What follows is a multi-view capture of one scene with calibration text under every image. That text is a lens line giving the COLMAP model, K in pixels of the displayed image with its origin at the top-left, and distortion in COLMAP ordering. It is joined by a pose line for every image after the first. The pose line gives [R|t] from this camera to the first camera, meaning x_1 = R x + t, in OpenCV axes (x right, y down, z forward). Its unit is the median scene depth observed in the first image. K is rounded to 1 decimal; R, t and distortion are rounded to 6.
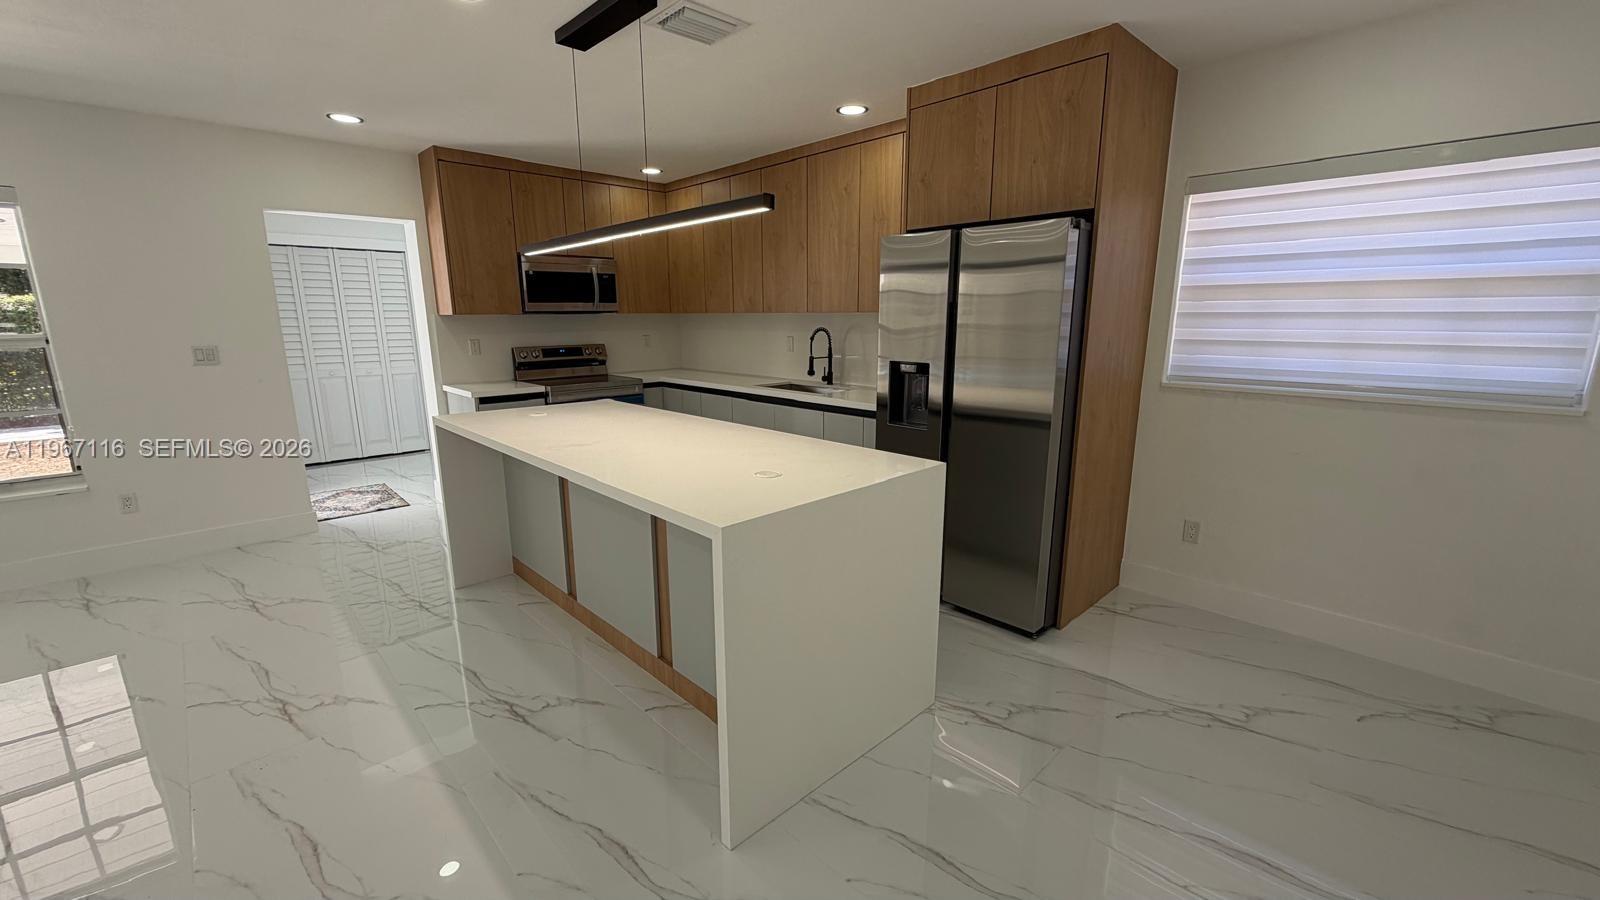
lens RADIAL K [[639.8, 0, 793.2], [0, 639.8, 452.8], [0, 0, 1]] dist [0.001307, -0.000304]
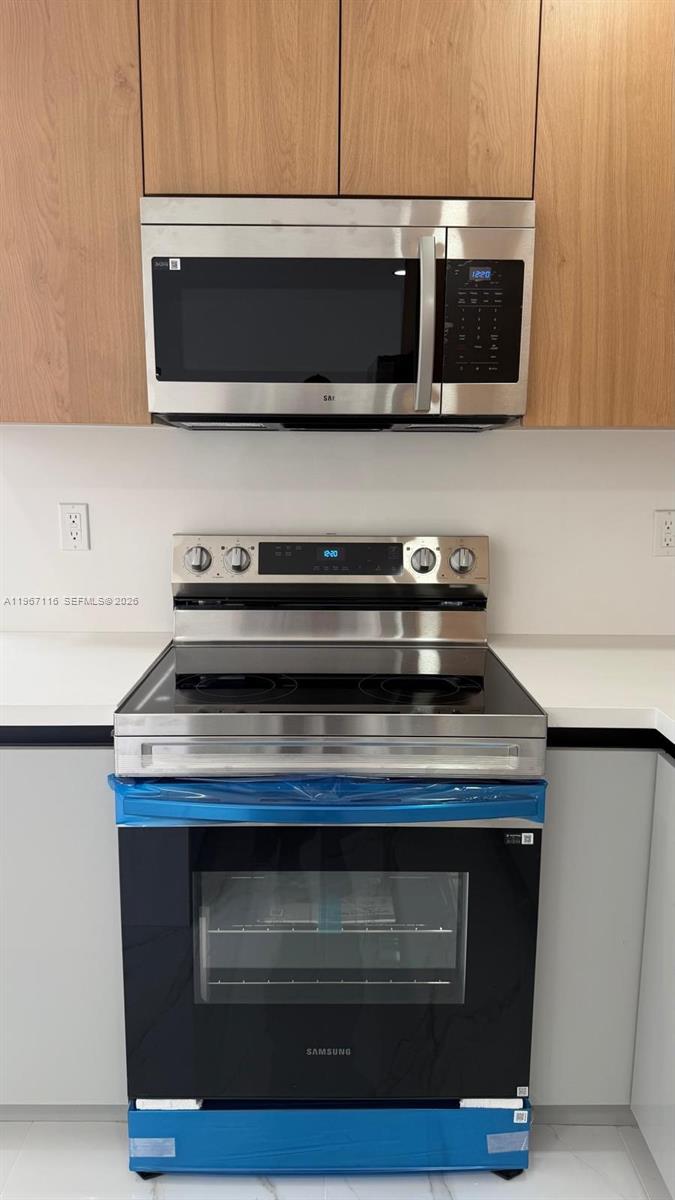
lens RADIAL K [[875.3, 0, 340.1], [0, 875.3, 605.7], [0, 0, 1]] dist [0.005483, 0.000048]
pose [[0.739113, 0.127049, -0.661492, -0.110153], [-0.154855, 0.987796, 0.016695, -0.173438], [0.655540, 0.090095, 0.749767, 0.855252]]
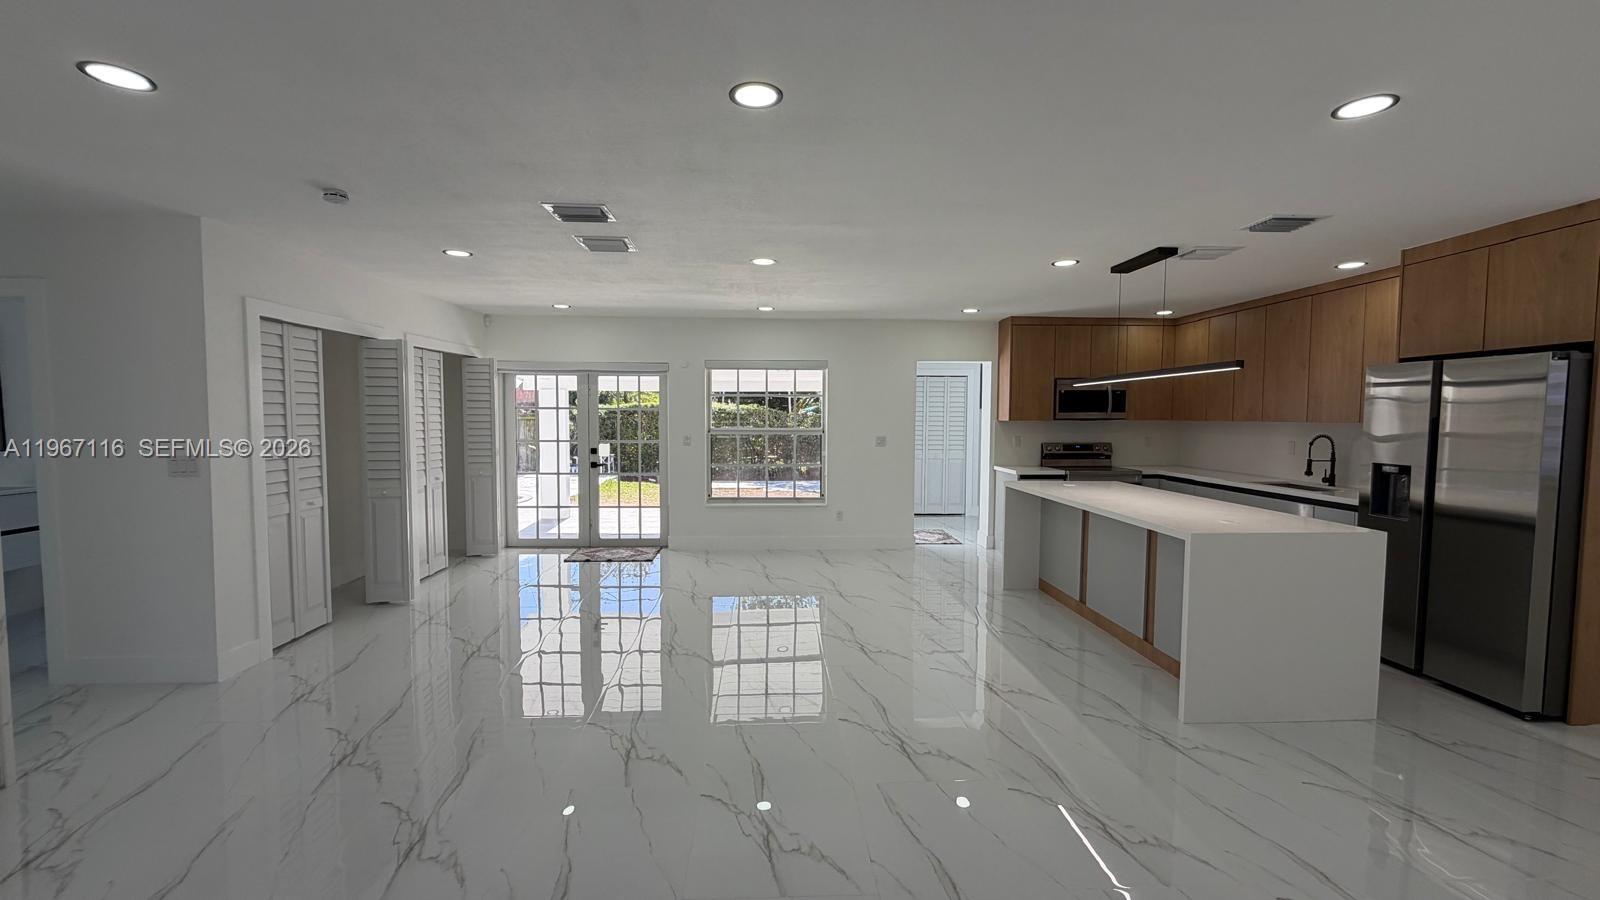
lens RADIAL K [[639.8, 0, 793.2], [0, 639.8, 452.8], [0, 0, 1]] dist [0.001307, -0.000304]
pose [[0.751584, 0.044160, -0.658157, 0.091037], [-0.144553, 0.984531, -0.099014, 0.088059], [0.643603, 0.169556, 0.746341, -0.466932]]
